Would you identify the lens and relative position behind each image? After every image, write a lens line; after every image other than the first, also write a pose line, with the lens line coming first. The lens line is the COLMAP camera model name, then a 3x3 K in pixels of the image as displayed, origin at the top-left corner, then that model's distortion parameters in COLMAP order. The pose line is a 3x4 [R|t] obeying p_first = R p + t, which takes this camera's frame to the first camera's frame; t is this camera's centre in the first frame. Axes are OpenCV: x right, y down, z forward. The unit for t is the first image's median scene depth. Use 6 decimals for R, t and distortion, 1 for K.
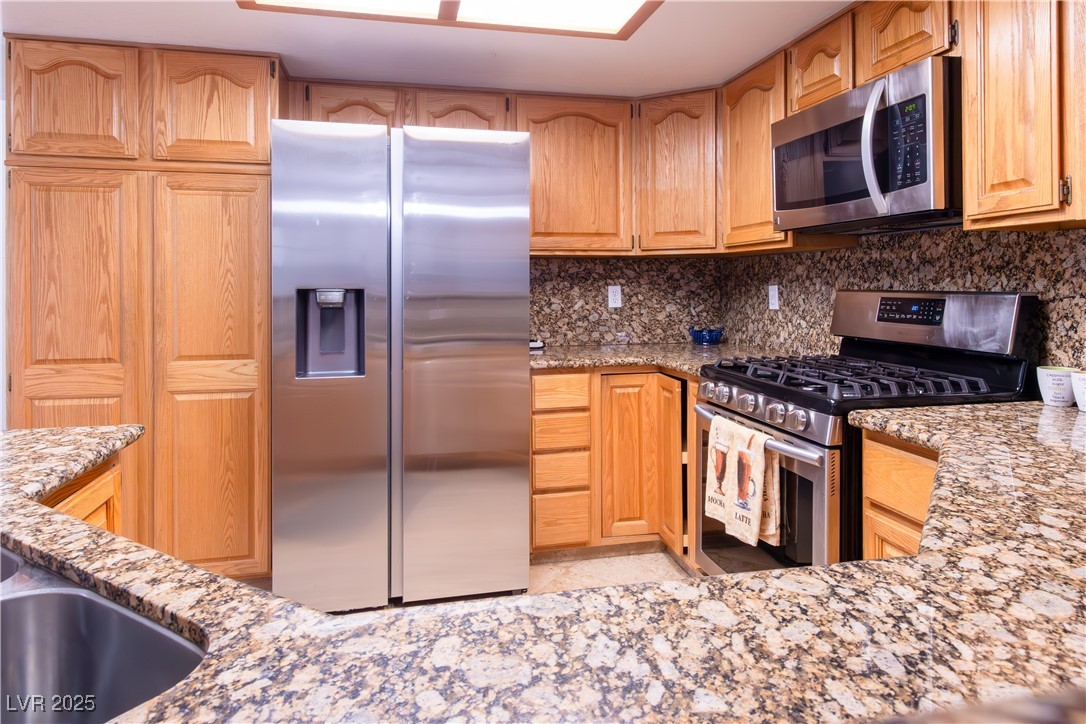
lens RADIAL K [[659.6, 0, 547.4], [0, 659.6, 287.5], [0, 0, 1]] dist [0.003961, 0.001113]
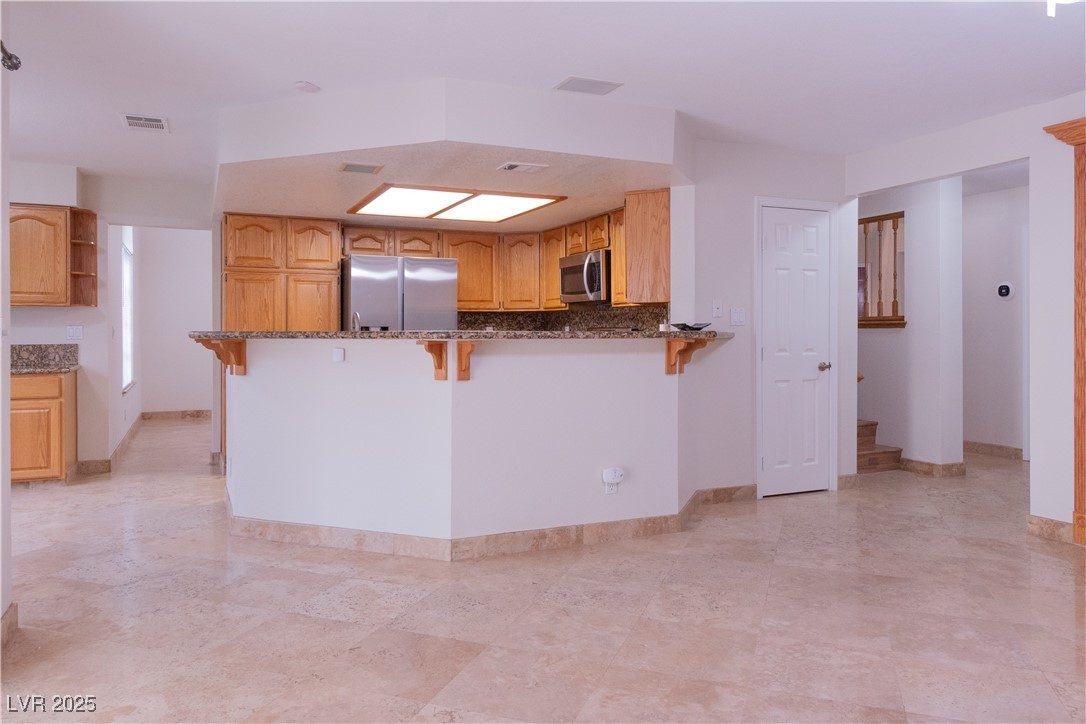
lens RADIAL K [[754.5, 0, 533.4], [0, 754.5, 335.7], [0, 0, 1]] dist [0.005677, -0.001825]
pose [[0.980665, 0.000054, 0.195694, -0.292320], [0.000042, 1.000000, -0.000488, 0.034826], [-0.195694, 0.000487, 0.980665, -1.691628]]
